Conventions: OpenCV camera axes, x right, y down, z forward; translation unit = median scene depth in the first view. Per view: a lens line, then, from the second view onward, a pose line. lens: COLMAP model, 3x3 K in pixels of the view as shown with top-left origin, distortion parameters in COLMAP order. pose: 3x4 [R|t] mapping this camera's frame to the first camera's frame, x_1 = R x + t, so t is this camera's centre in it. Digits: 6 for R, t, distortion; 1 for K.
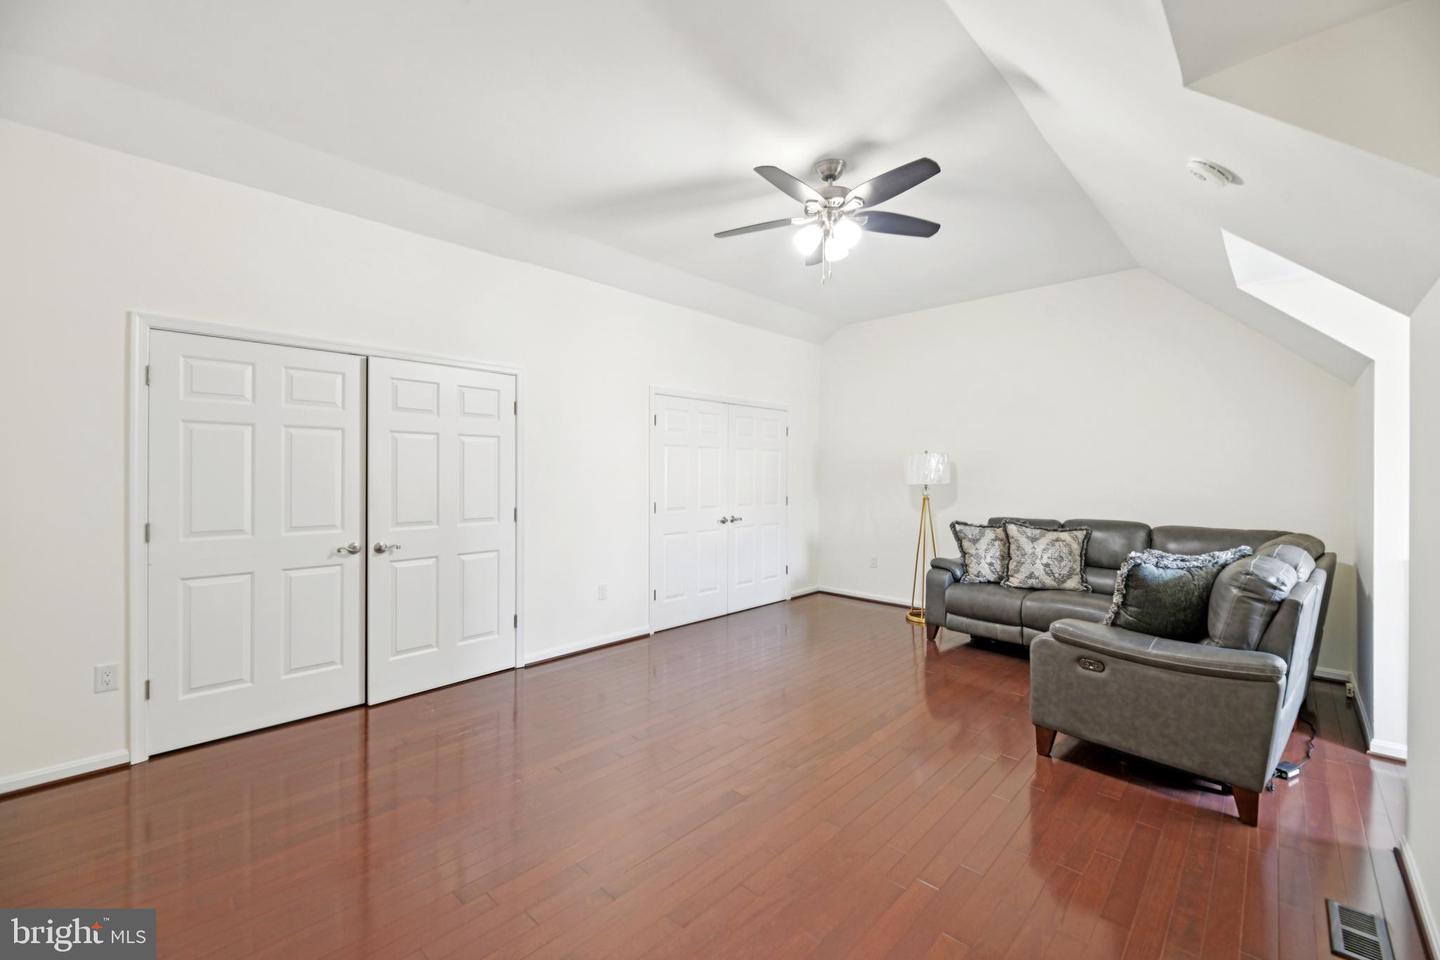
lens RADIAL K [[584.6, 0, 723.1], [0, 584.6, 474.1], [0, 0, 1]] dist [-0.002206, -0.002809]
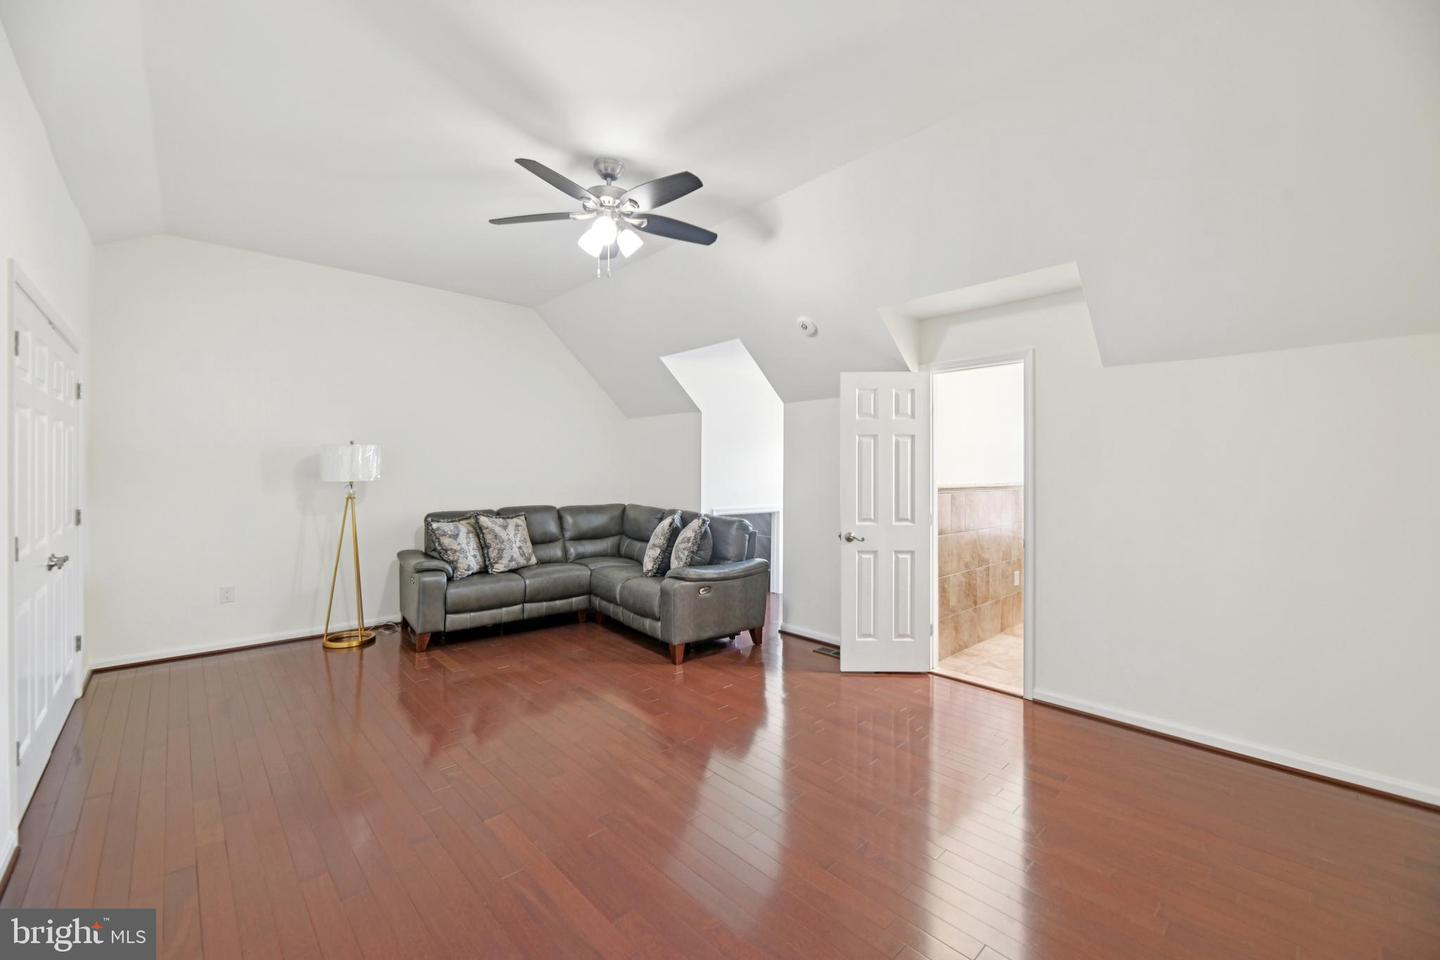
lens RADIAL K [[584.6, 0, 720.6], [0, 584.6, 474.4], [0, 0, 1]] dist [-0.002206, -0.002809]
pose [[0.073122, -0.012096, 0.997250, -0.550553], [-0.000752, 0.999925, 0.012184, -0.003449], [-0.997323, -0.001641, 0.073108, 0.500579]]
